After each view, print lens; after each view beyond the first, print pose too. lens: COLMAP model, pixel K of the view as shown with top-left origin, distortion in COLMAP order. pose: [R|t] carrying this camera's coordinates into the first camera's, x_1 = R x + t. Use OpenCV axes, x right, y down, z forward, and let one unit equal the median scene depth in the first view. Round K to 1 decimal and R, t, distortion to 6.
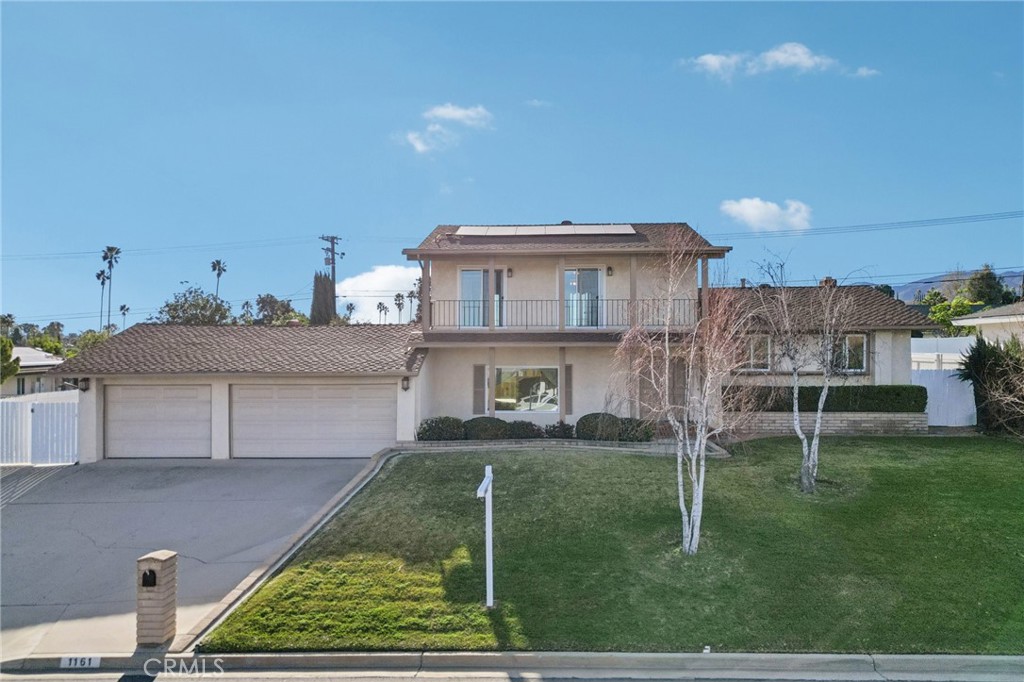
lens RADIAL K [[719.8, 0, 509.2], [0, 719.8, 330.2], [0, 0, 1]] dist [0.008367, 0.004917]
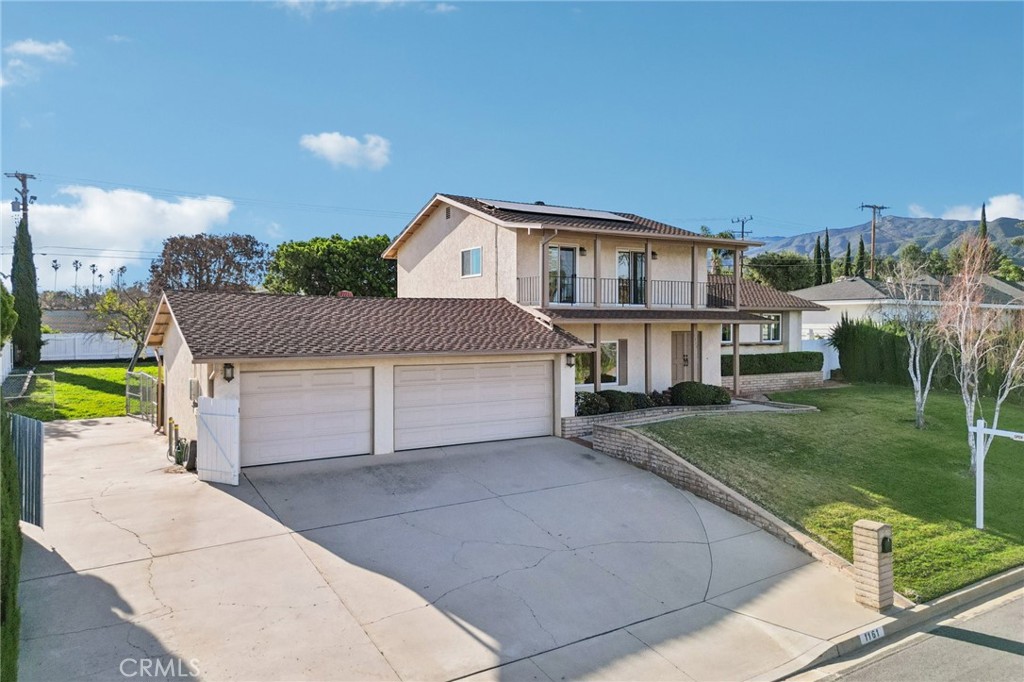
lens RADIAL K [[719.8, 0, 509.2], [0, 719.8, 330.2], [0, 0, 1]] dist [0.008367, 0.004917]
pose [[0.828842, -0.004115, 0.559468, -0.686272], [-0.017555, 0.999289, 0.033358, 0.000915], [-0.559207, -0.037470, 0.828181, 0.197067]]
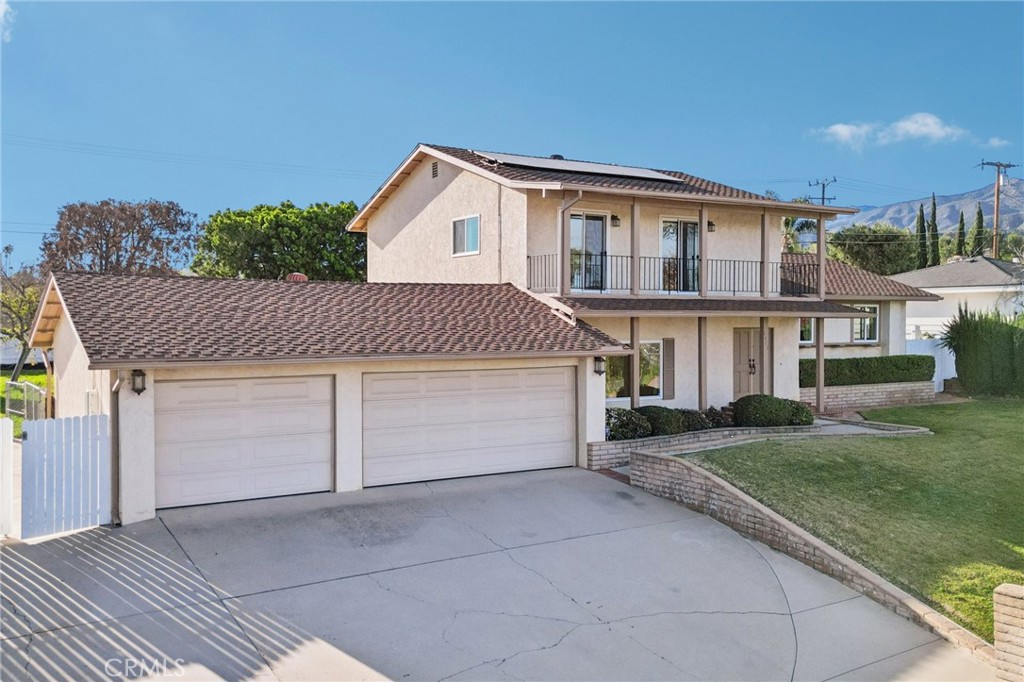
lens RADIAL K [[940.7, 0, 512.0], [0, 940.7, 341.0], [0, 0, 1]] dist [0.012624, 0.002026]
pose [[0.830347, -0.011655, 0.557125, -0.675119], [-0.017344, 0.998756, 0.046743, 0.004368], [-0.556977, -0.048475, 0.829112, 0.218156]]
